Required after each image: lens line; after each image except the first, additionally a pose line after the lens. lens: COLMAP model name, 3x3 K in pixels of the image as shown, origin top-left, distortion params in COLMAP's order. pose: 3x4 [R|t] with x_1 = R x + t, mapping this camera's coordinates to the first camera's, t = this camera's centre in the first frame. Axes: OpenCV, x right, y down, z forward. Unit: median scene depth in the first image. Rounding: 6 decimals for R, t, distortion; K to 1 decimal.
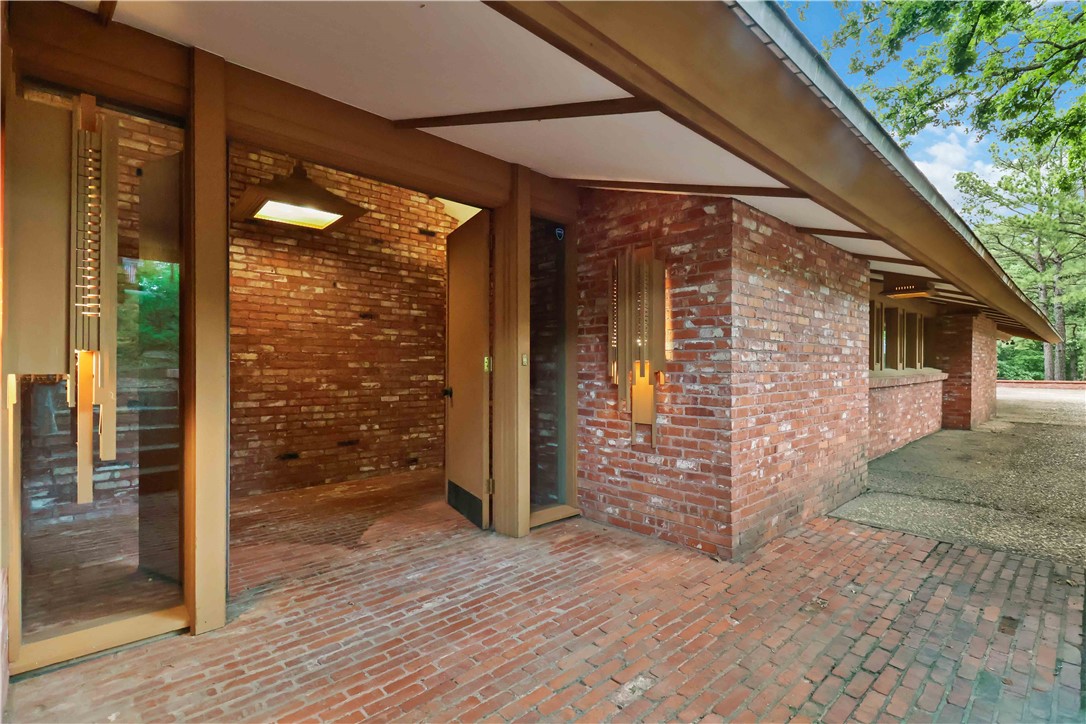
lens RADIAL K [[504.5, 0, 543.0], [0, 504.5, 362.0], [0, 0, 1]] dist [-0.000955, -0.000791]
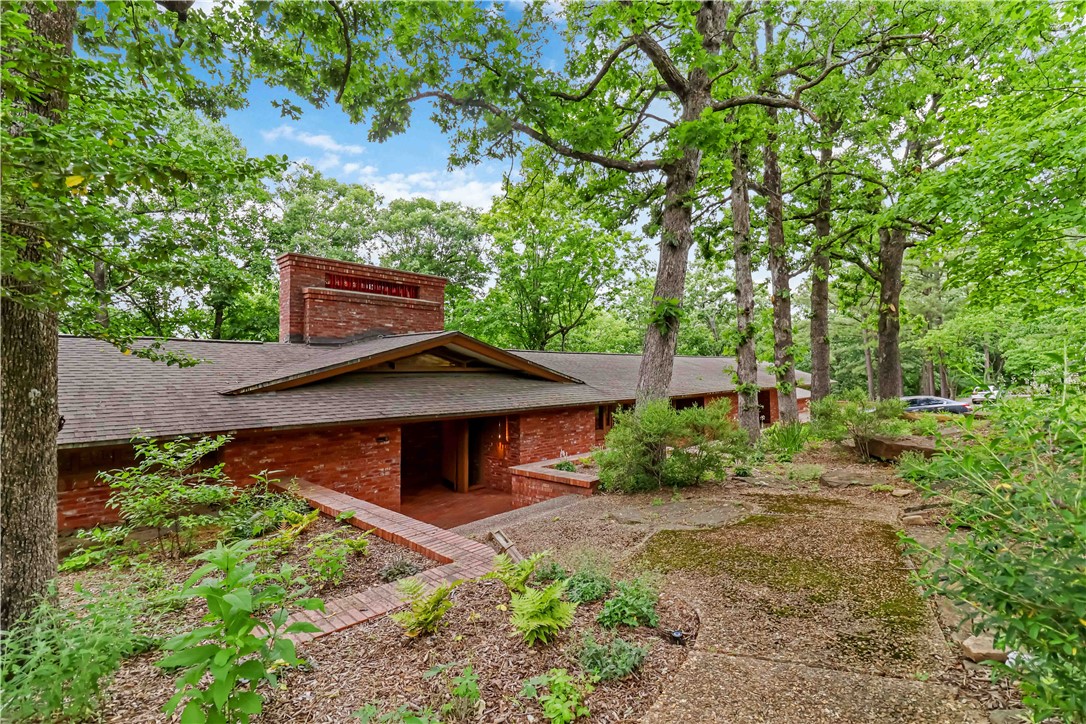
lens RADIAL K [[499.0, 0, 557.7], [0, 499.0, 348.1], [0, 0, 1]] dist [-0.000205, -0.000157]
pose [[0.996438, -0.000274, 0.084329, 0.305427], [0.003324, 0.999345, -0.036033, -0.529859], [-0.084264, 0.036185, 0.995786, -2.552567]]
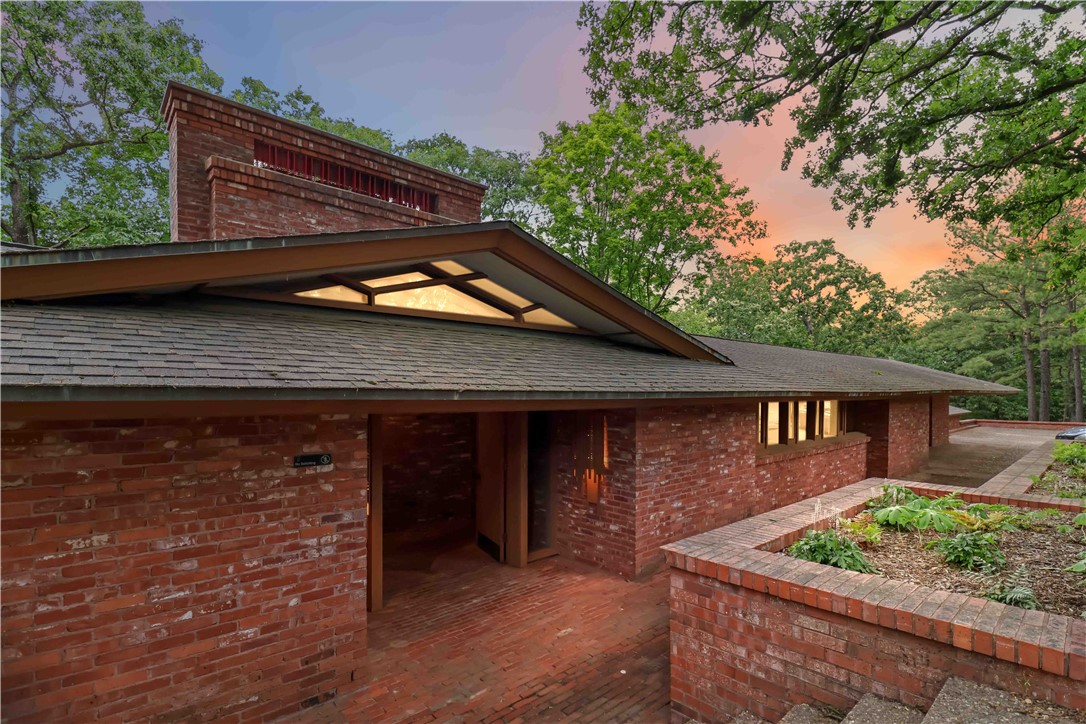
lens RADIAL K [[513.3, 0, 547.1], [0, 513.3, 388.4], [0, 0, 1]] dist [0.001367, 0.000161]
pose [[0.999872, 0.000794, -0.015962, 0.071638], [-0.000750, 0.999996, 0.002776, -0.283992], [0.015964, -0.002764, 0.999869, -0.791352]]
